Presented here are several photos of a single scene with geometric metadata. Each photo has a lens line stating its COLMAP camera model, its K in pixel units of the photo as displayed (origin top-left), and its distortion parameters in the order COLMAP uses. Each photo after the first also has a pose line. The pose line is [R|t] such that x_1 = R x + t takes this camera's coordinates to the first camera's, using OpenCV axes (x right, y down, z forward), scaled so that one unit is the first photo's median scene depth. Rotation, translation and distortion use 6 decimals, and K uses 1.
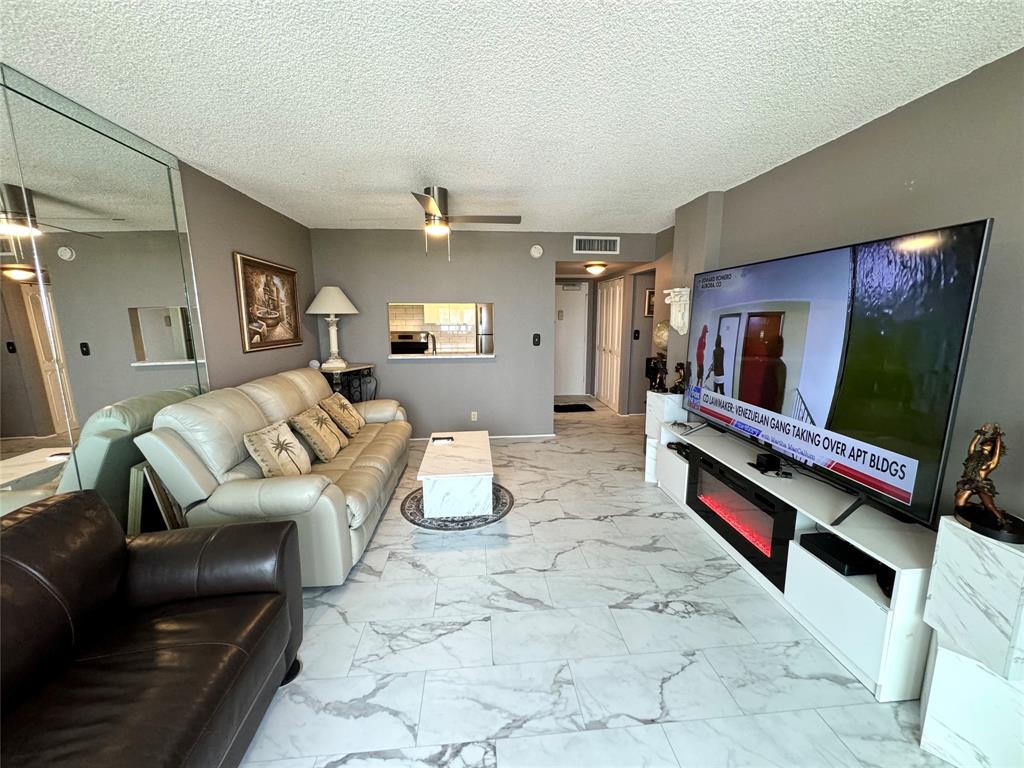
lens RADIAL K [[408.5, 0, 513.9], [0, 408.5, 384.6], [0, 0, 1]] dist [-0.003114, -0.001007]
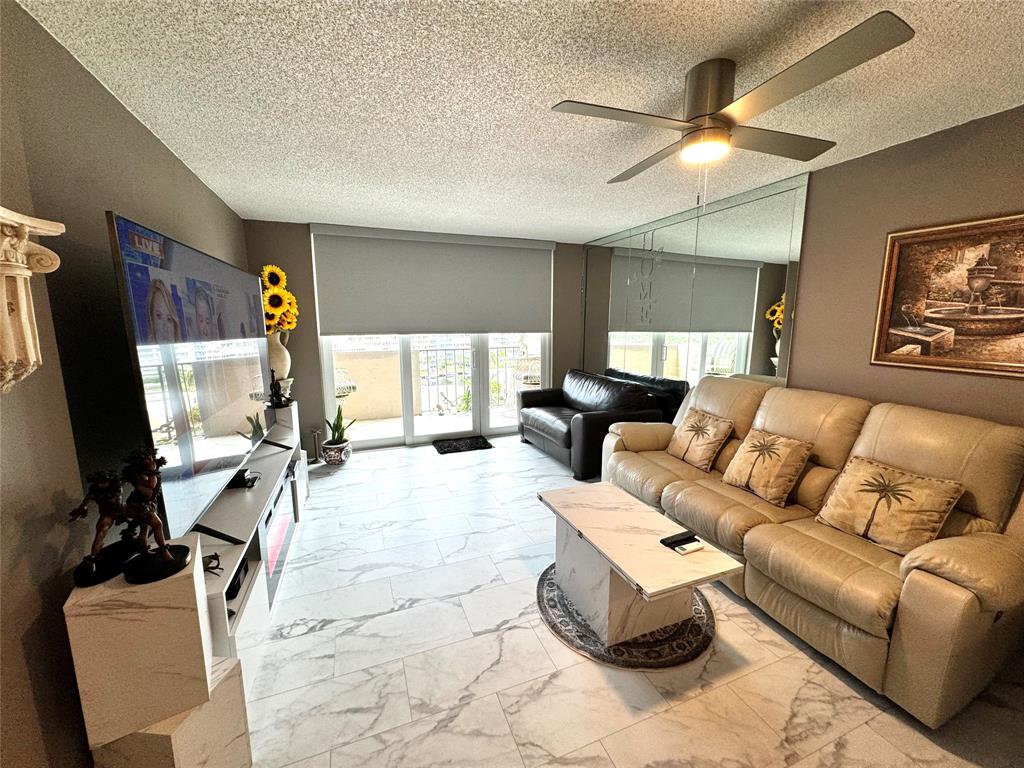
lens RADIAL K [[408.5, 0, 511.6], [0, 408.5, 385.6], [0, 0, 1]] dist [-0.003114, -0.001007]
pose [[-0.961668, 0.052176, -0.269207, 0.209587], [-0.037964, 0.946945, 0.319145, -0.263897], [0.271576, 0.317132, -0.908666, 1.552133]]
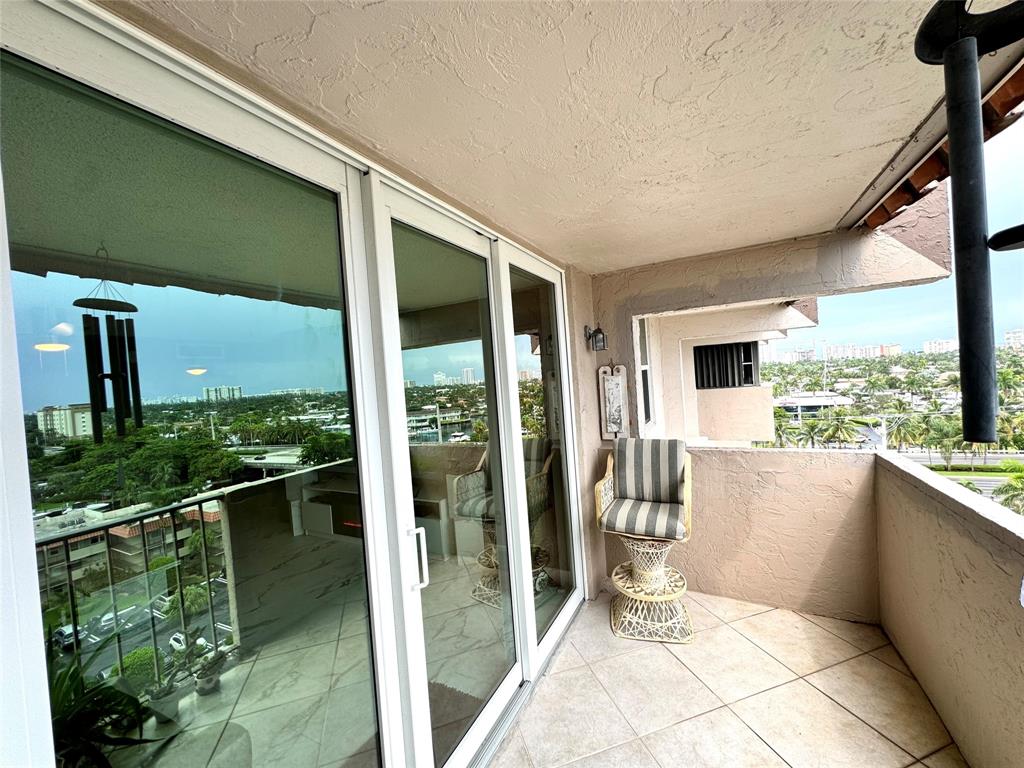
lens RADIAL K [[408.5, 0, 512.4], [0, 408.5, 384.1], [0, 0, 1]] dist [-0.003114, -0.001007]
pose [[0.544139, -0.051822, 0.837393, -0.426220], [0.210384, 0.974630, -0.076393, 0.016148], [-0.812189, 0.217742, 0.541236, -0.429980]]
